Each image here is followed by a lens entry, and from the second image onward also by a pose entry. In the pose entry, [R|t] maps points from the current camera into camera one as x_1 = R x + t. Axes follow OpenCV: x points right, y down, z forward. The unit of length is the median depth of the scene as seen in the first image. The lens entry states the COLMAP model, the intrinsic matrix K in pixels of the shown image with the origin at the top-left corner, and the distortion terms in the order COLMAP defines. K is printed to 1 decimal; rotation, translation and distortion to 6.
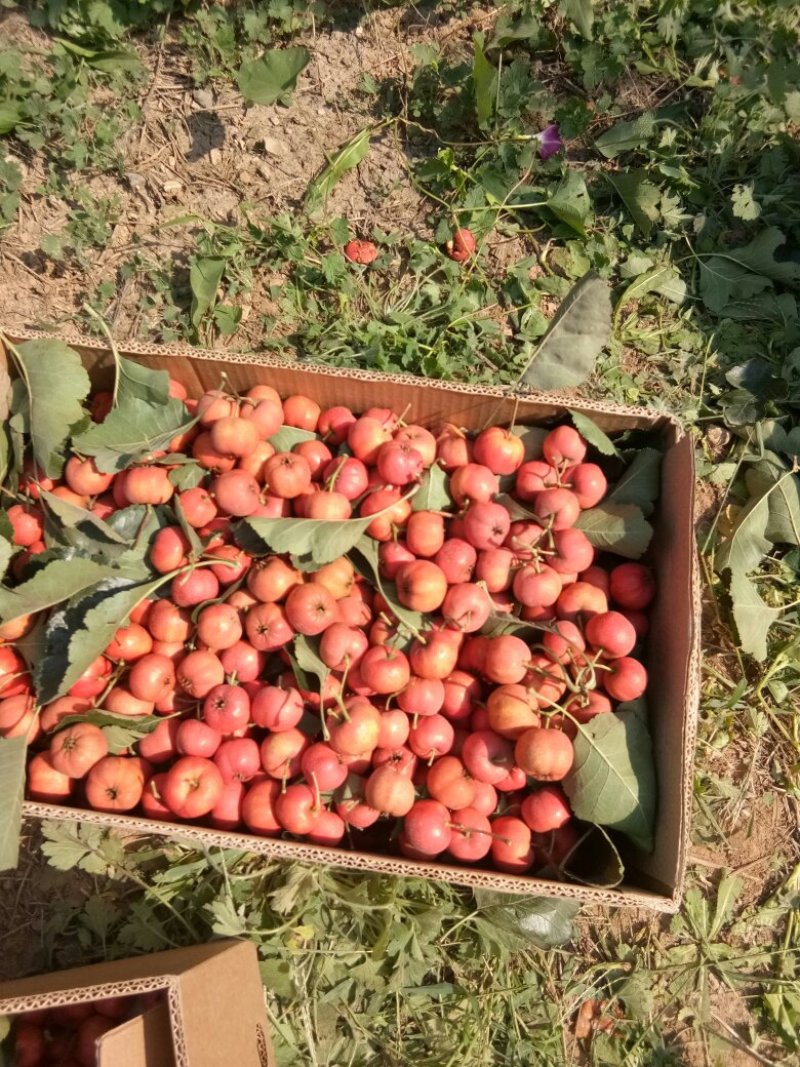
lens RADIAL K [[747.2, 0, 400.0], [0, 747.2, 533.5], [0, 0, 1]] dist [0.002927, -0.041105]
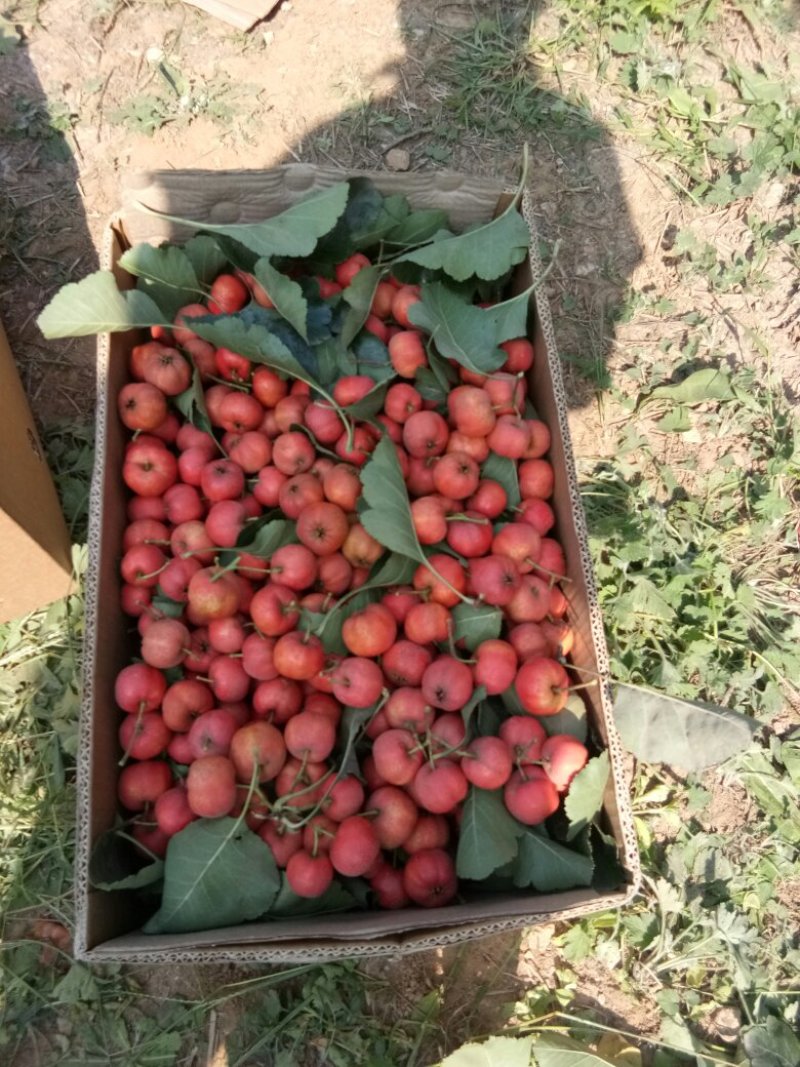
lens RADIAL K [[747.2, 0, 400.0], [0, 747.2, 533.5], [0, 0, 1]] dist [0.002927, -0.041105]
pose [[0.199591, 0.919899, -0.337564, 0.147819], [-0.932503, 0.284137, 0.222944, -0.128775], [0.301000, 0.270282, 0.914520, 0.061272]]
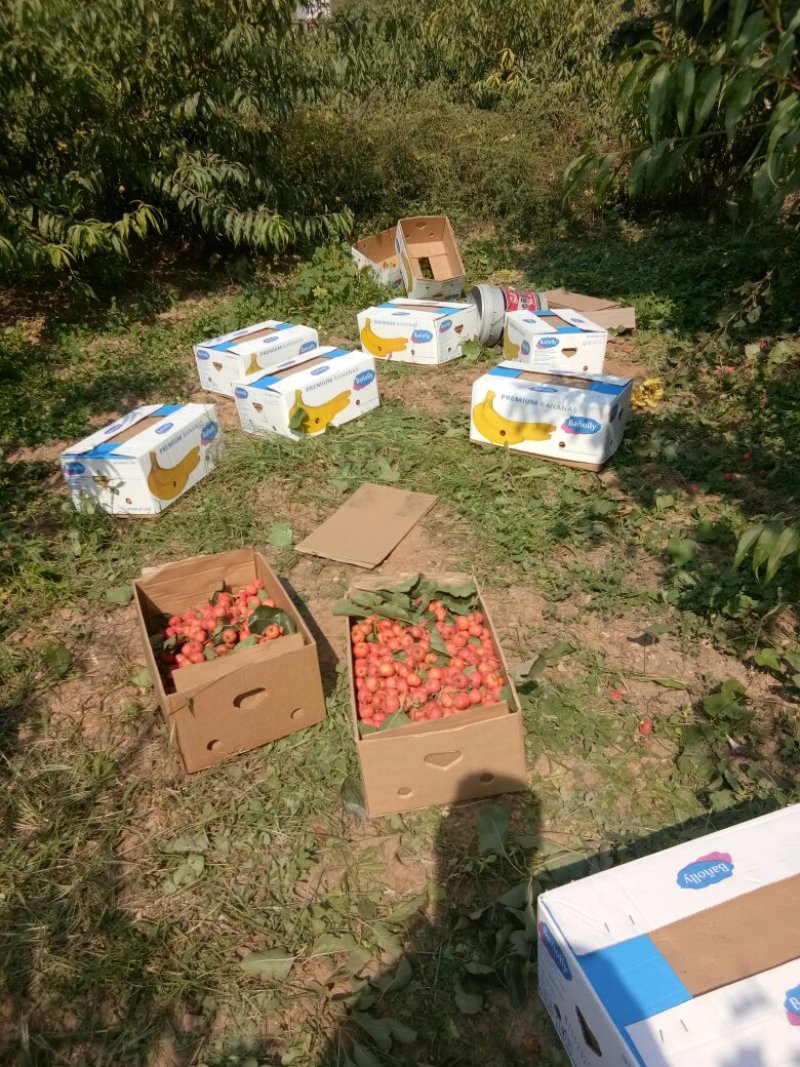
lens RADIAL K [[747.2, 0, 400.0], [0, 747.2, 533.5], [0, 0, 1]] dist [0.002927, -0.041105]
pose [[0.215332, 0.398125, -0.891700, 1.358736], [-0.894836, 0.446074, -0.016926, -0.013044], [0.391026, 0.801570, 0.452310, -0.474458]]
